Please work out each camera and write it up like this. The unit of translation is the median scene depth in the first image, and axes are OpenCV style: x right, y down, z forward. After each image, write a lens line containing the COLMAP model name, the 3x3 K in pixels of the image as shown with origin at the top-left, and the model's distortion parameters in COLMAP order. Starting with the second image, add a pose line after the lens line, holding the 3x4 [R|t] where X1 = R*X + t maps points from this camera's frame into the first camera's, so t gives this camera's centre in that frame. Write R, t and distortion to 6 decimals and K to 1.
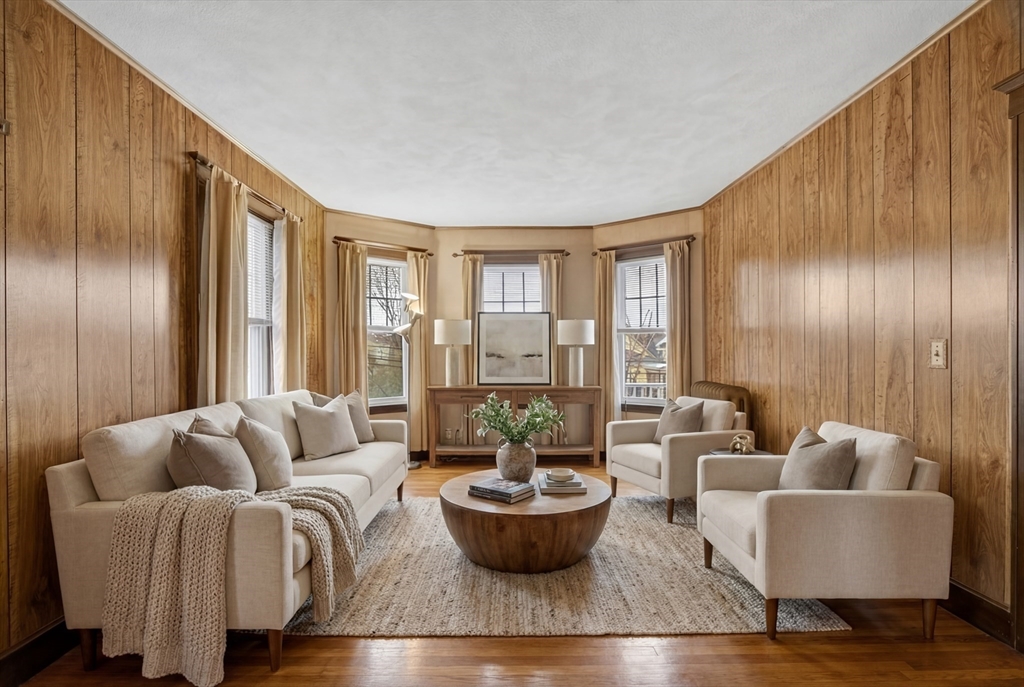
lens RADIAL K [[439.9, 0, 513.1], [0, 439.9, 346.5], [0, 0, 1]] dist [-0.000027, 0.000001]
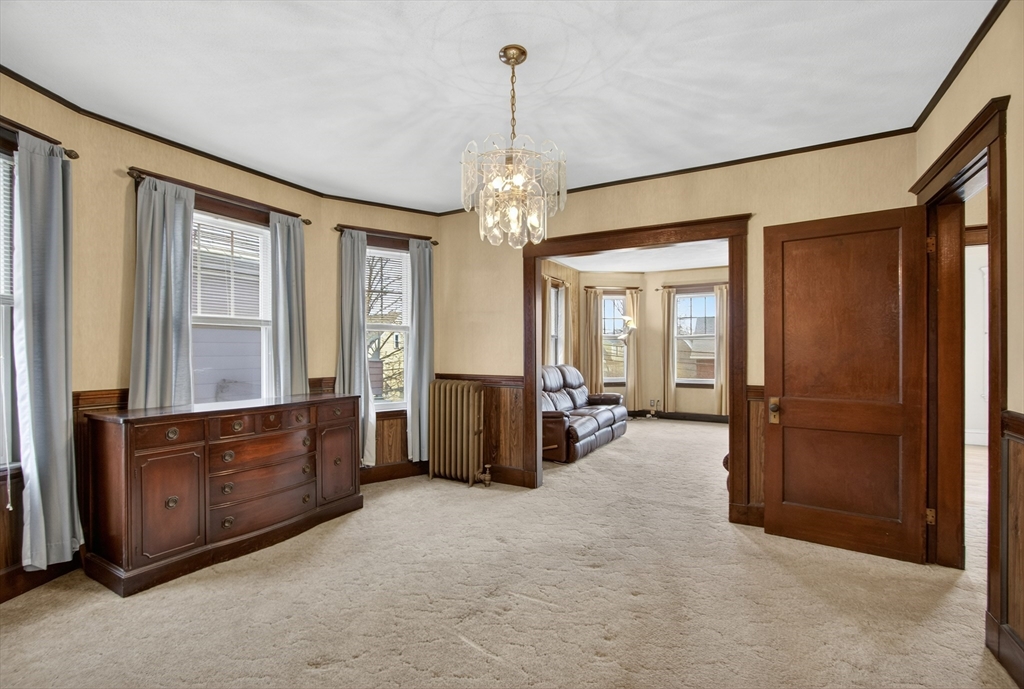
lens RADIAL K [[456.2, 0, 503.0], [0, 456.2, 345.8], [0, 0, 1]] dist [-0.018165, 0.000829]
pose [[0.859553, 0.000072, -0.511047, 0.234291], [0.003035, 0.999982, 0.005246, -0.017598], [0.511038, -0.006060, 0.859537, -0.702594]]
